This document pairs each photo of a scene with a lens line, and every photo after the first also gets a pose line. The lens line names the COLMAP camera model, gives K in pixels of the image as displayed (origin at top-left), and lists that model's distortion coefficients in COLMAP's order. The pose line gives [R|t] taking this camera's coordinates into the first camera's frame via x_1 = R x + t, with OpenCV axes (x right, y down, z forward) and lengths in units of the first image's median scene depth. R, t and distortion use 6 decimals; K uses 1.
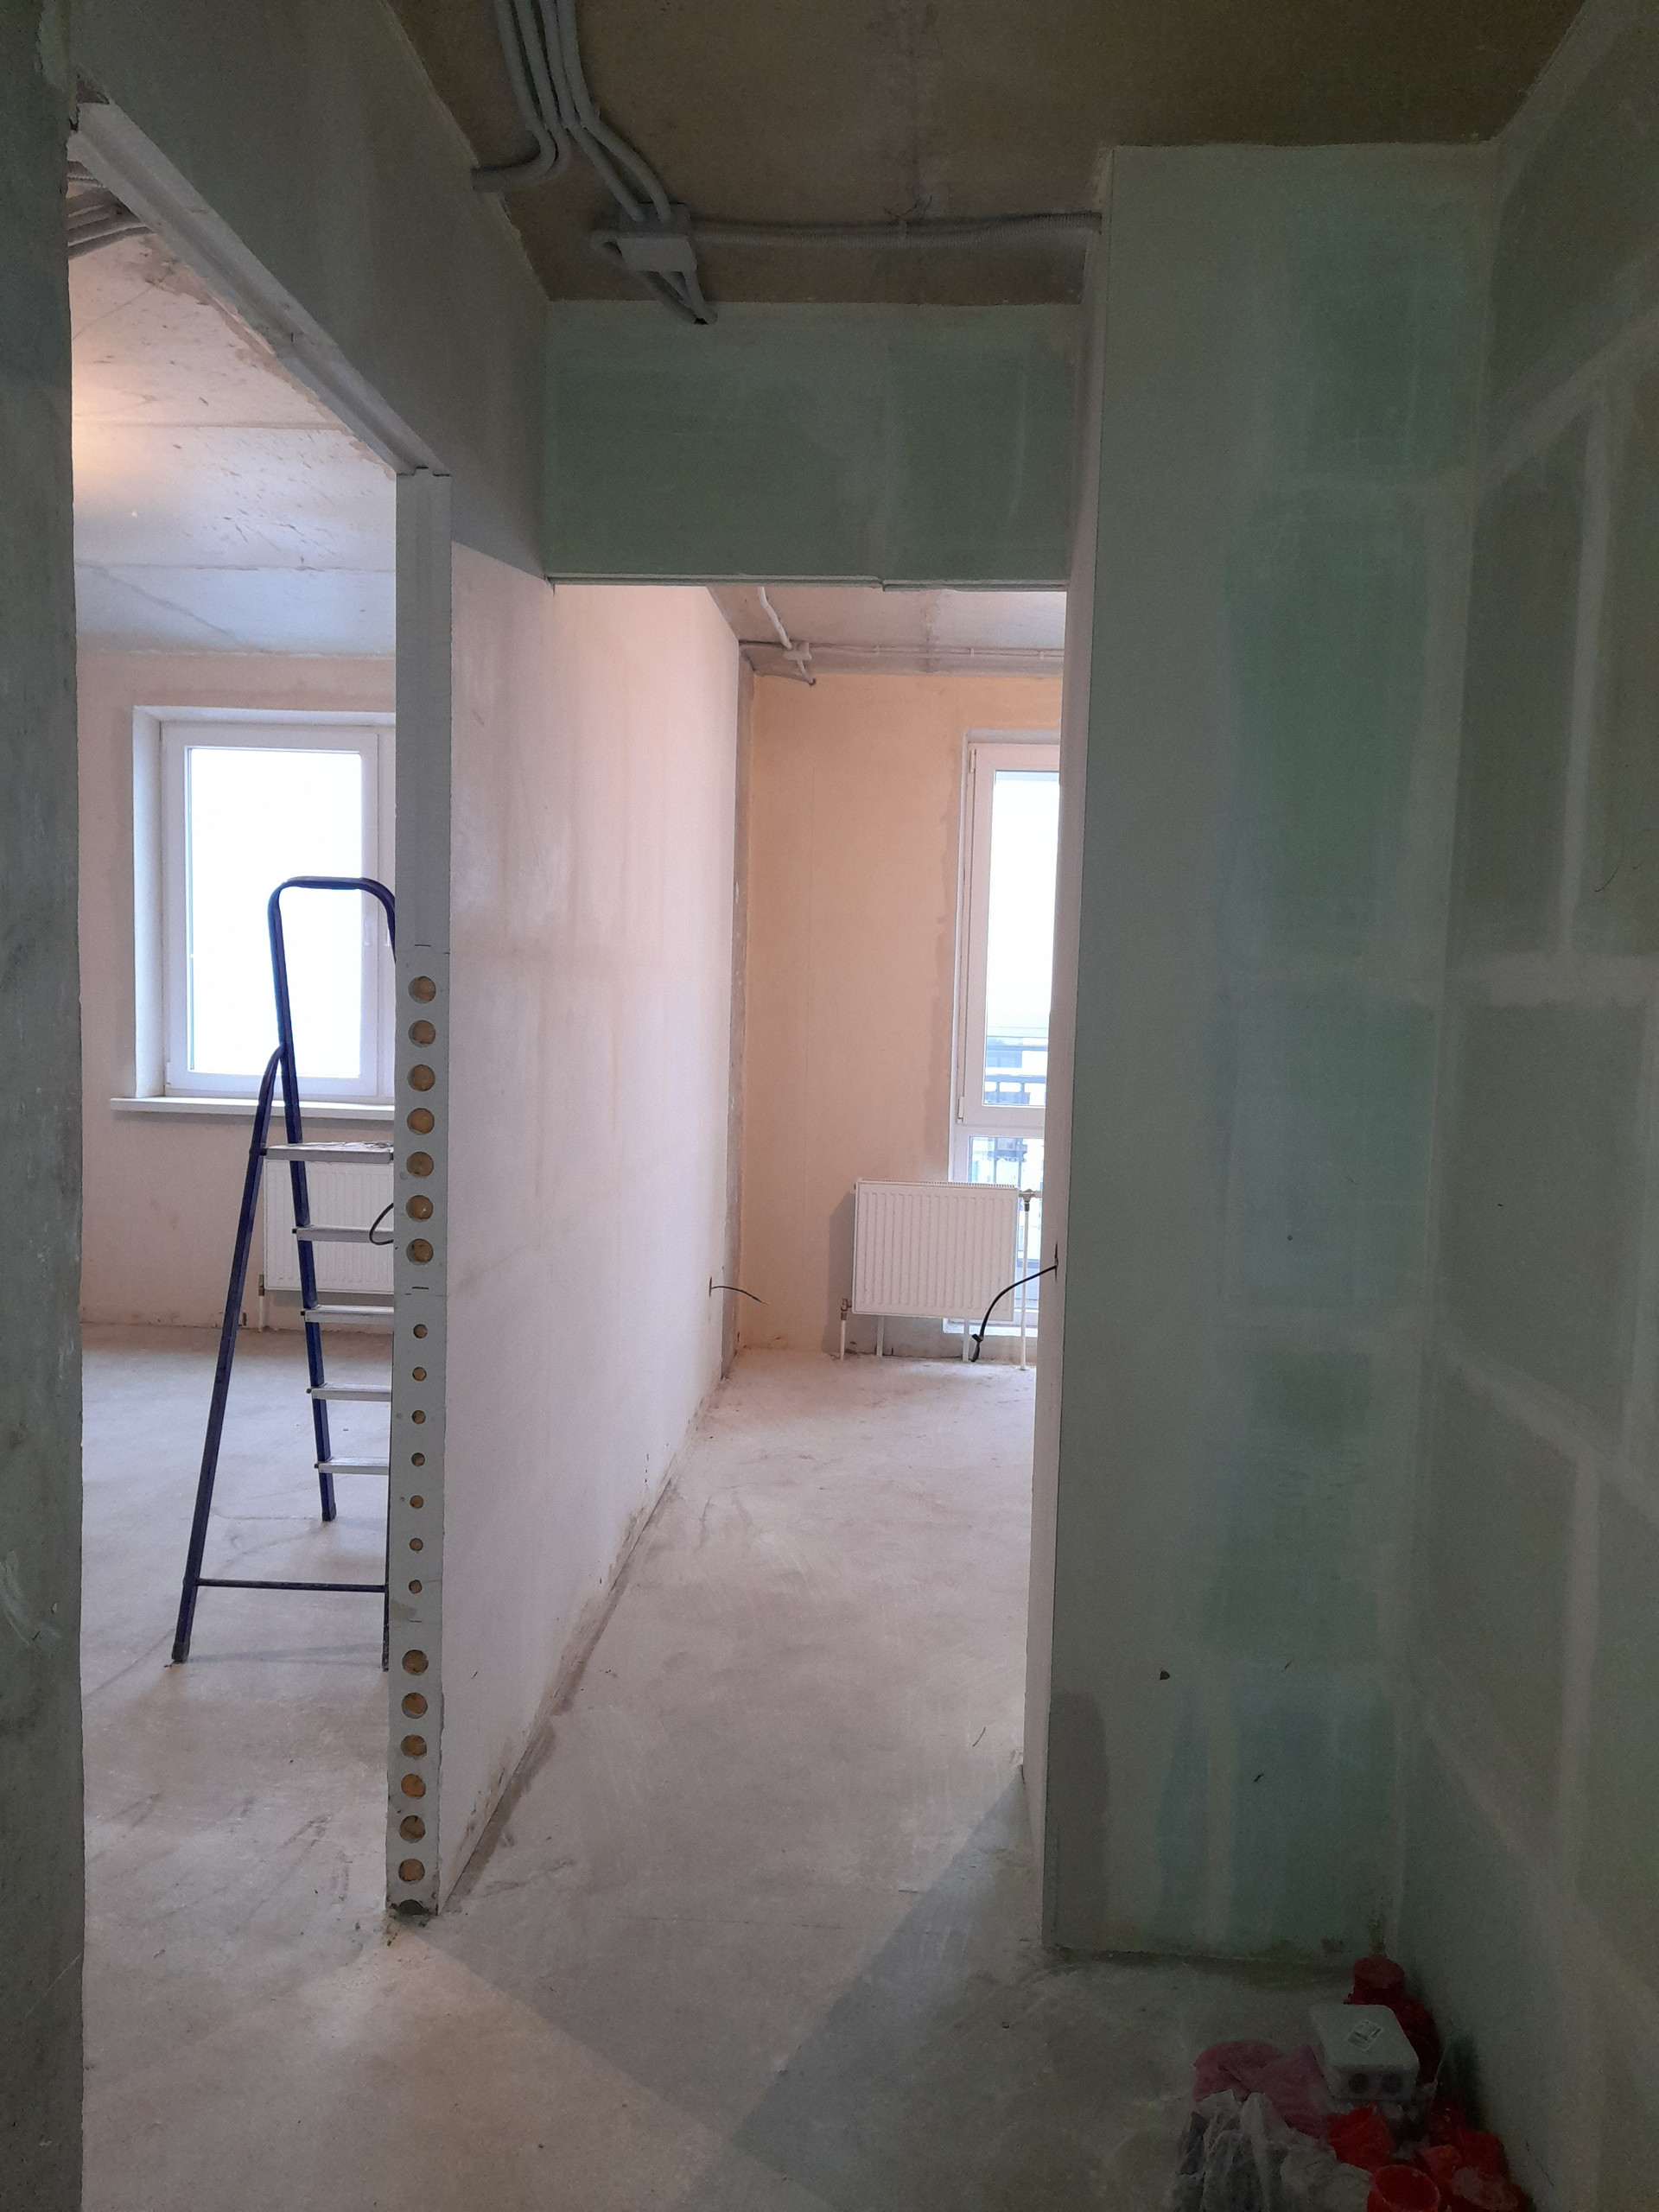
lens RADIAL K [[1594.1, 0, 834.7], [0, 1594.1, 1114.4], [0, 0, 1]] dist [0.068258, -0.072368]
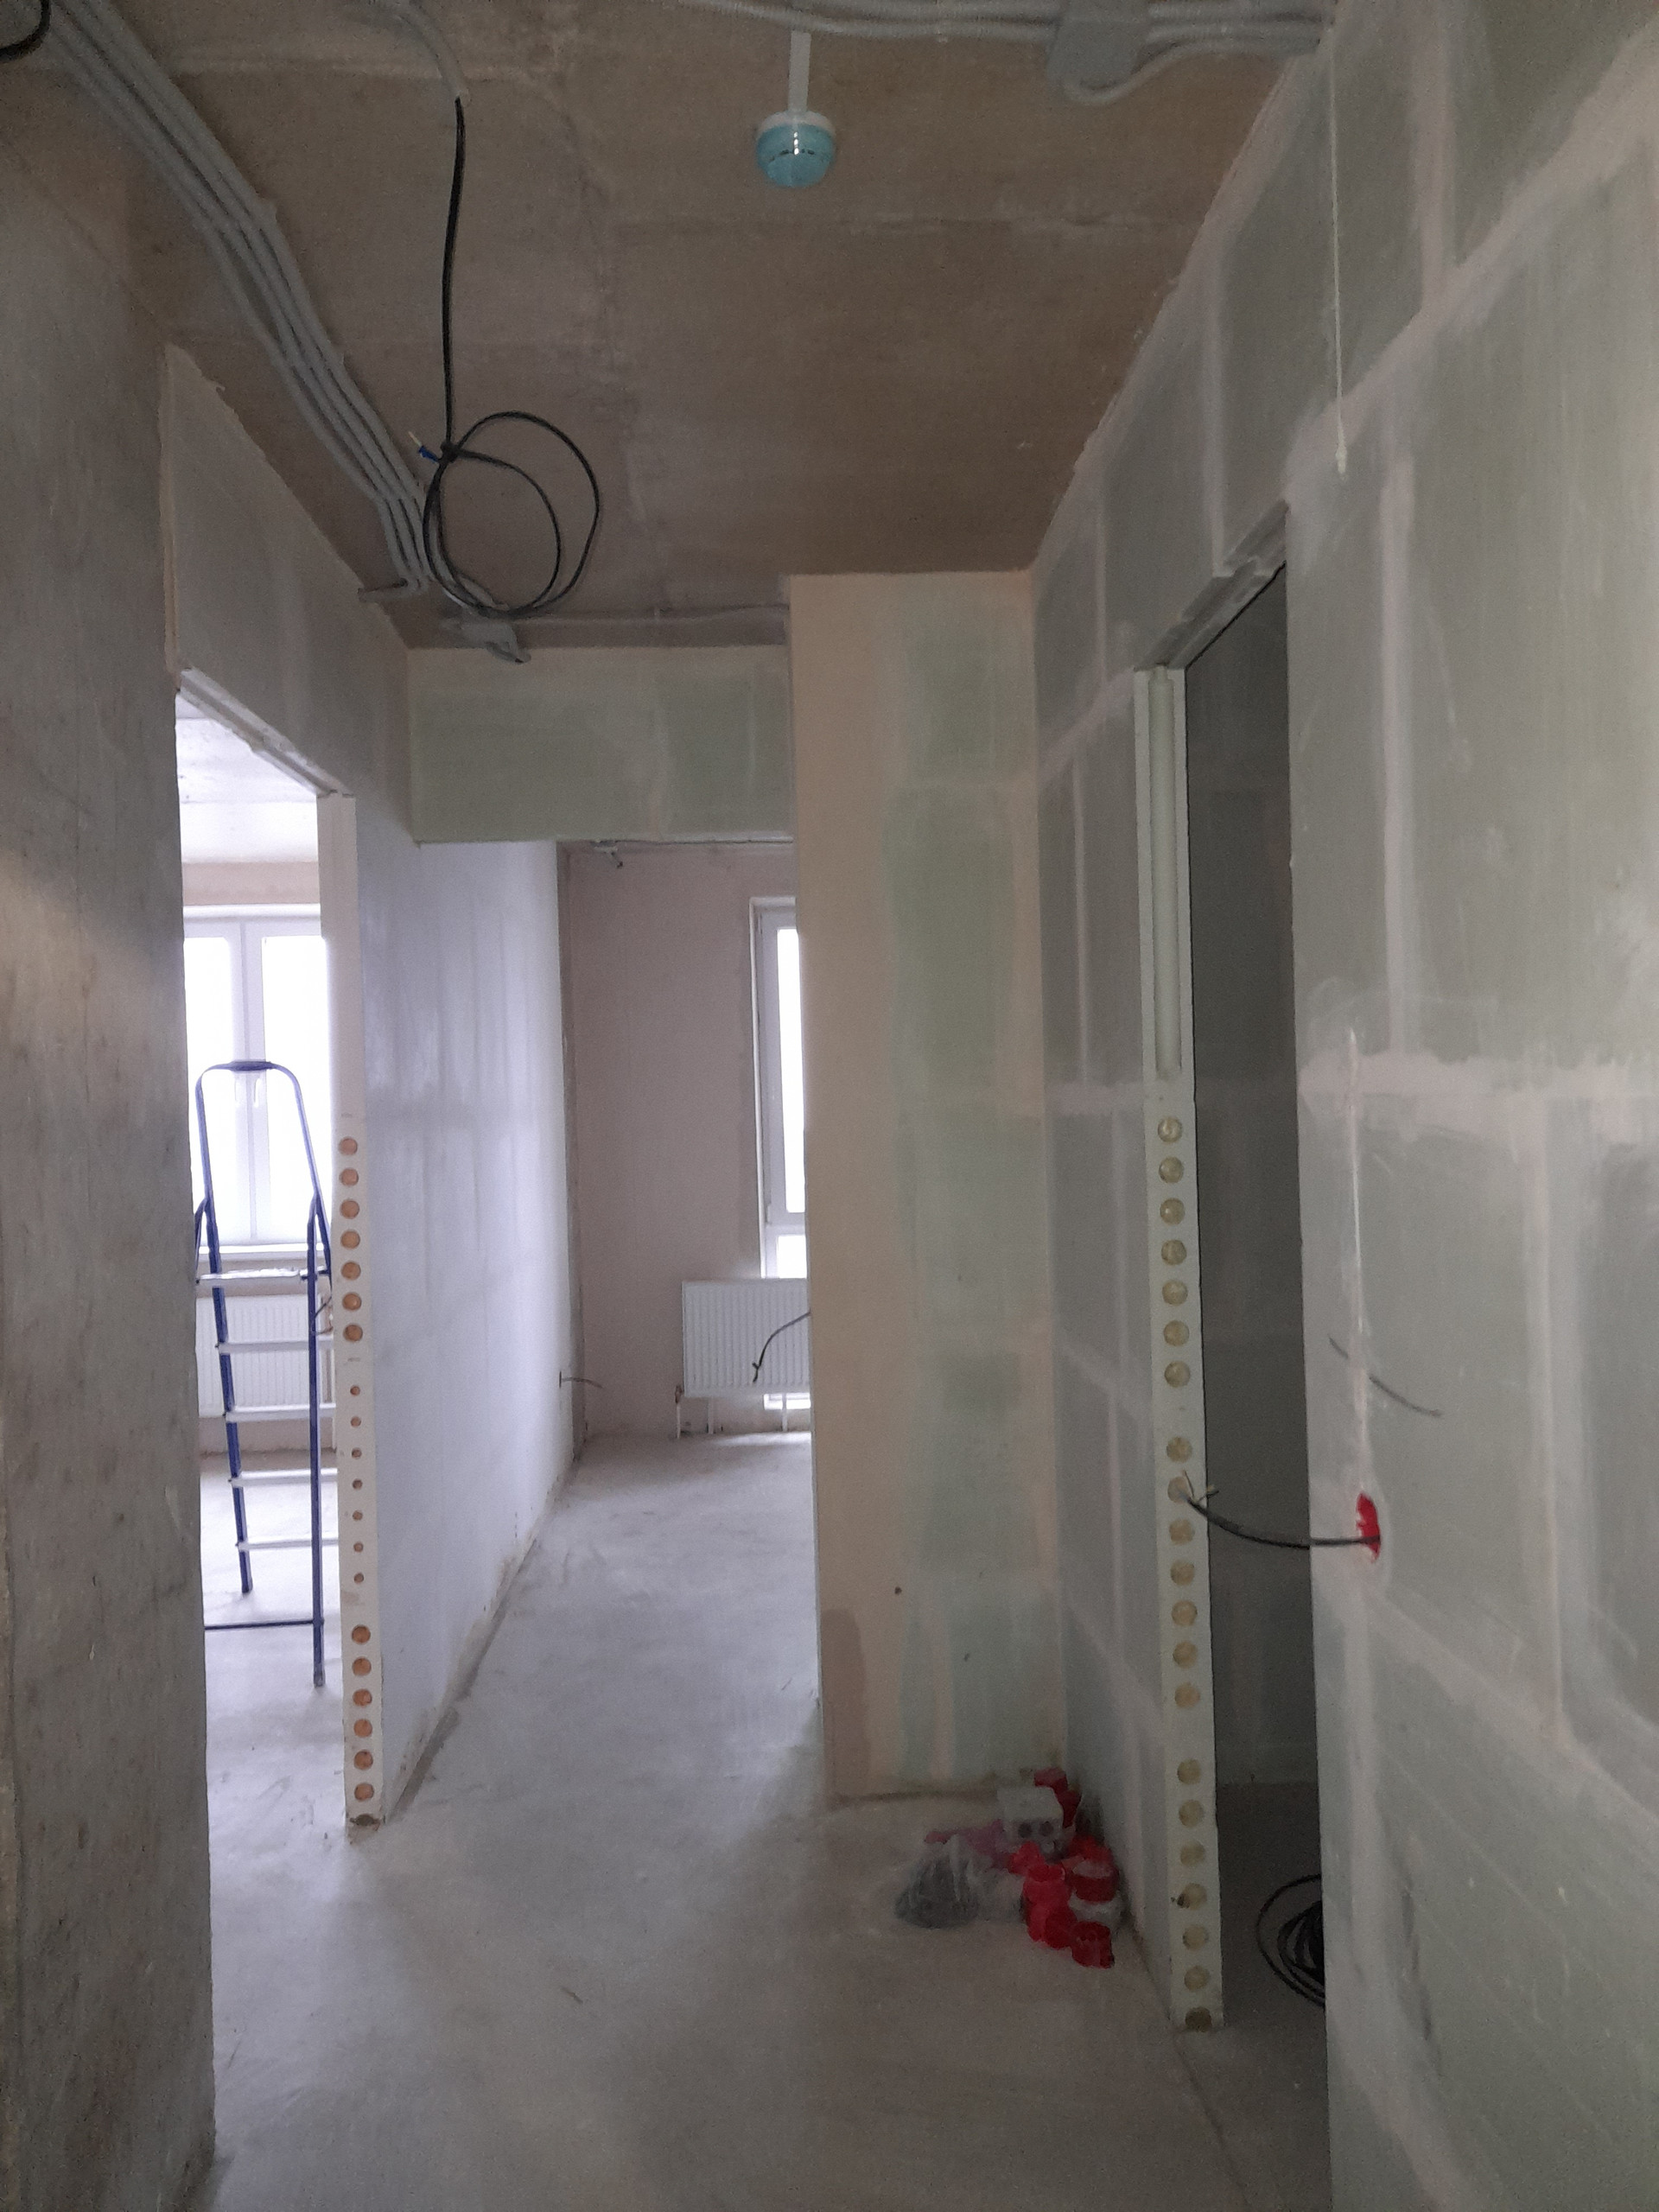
lens RADIAL K [[1594.1, 0, 834.7], [0, 1594.1, 1114.4], [0, 0, 1]] dist [0.068258, -0.072368]
pose [[0.992838, -0.058403, 0.104220, 0.018583], [0.065909, 0.995361, -0.070094, 0.016179], [-0.099643, 0.076461, 0.992081, -0.341847]]
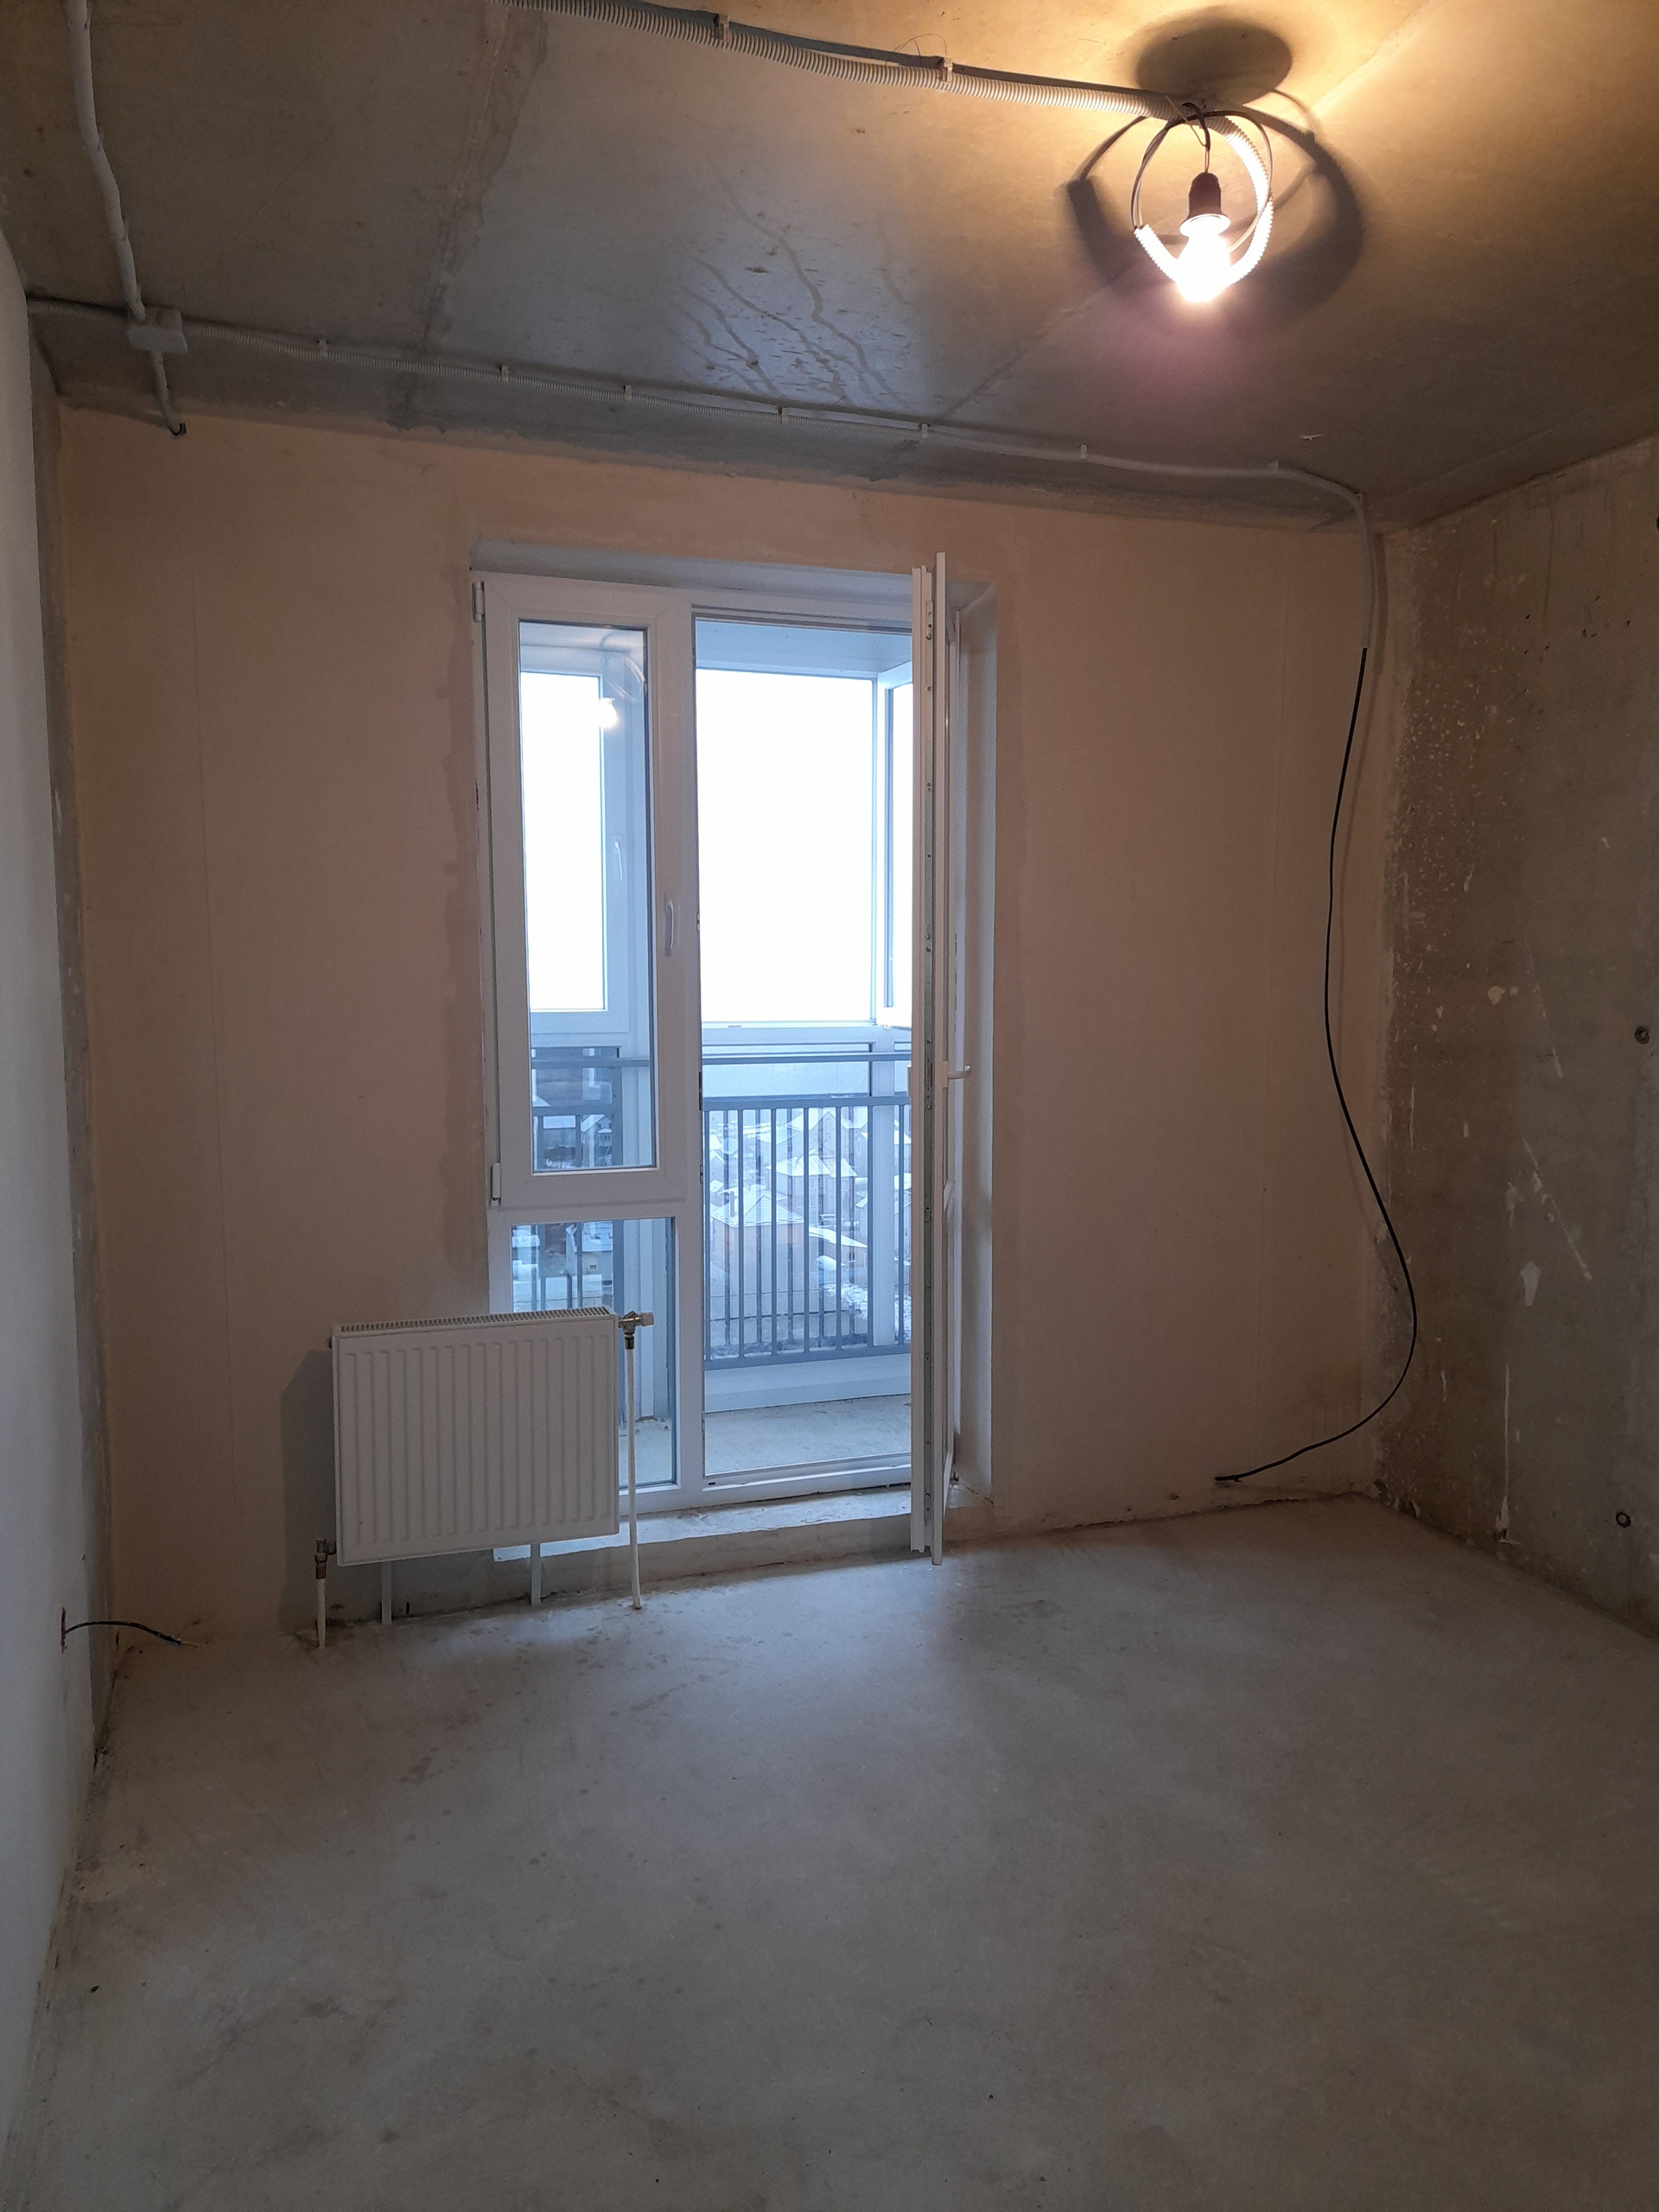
lens RADIAL K [[1594.1, 0, 834.7], [0, 1594.1, 1114.4], [0, 0, 1]] dist [0.068258, -0.072368]
pose [[0.920346, -0.067044, 0.385317, -0.067198], [0.060304, 0.997742, 0.029565, -0.076514], [-0.386429, -0.003974, 0.922311, 0.754681]]
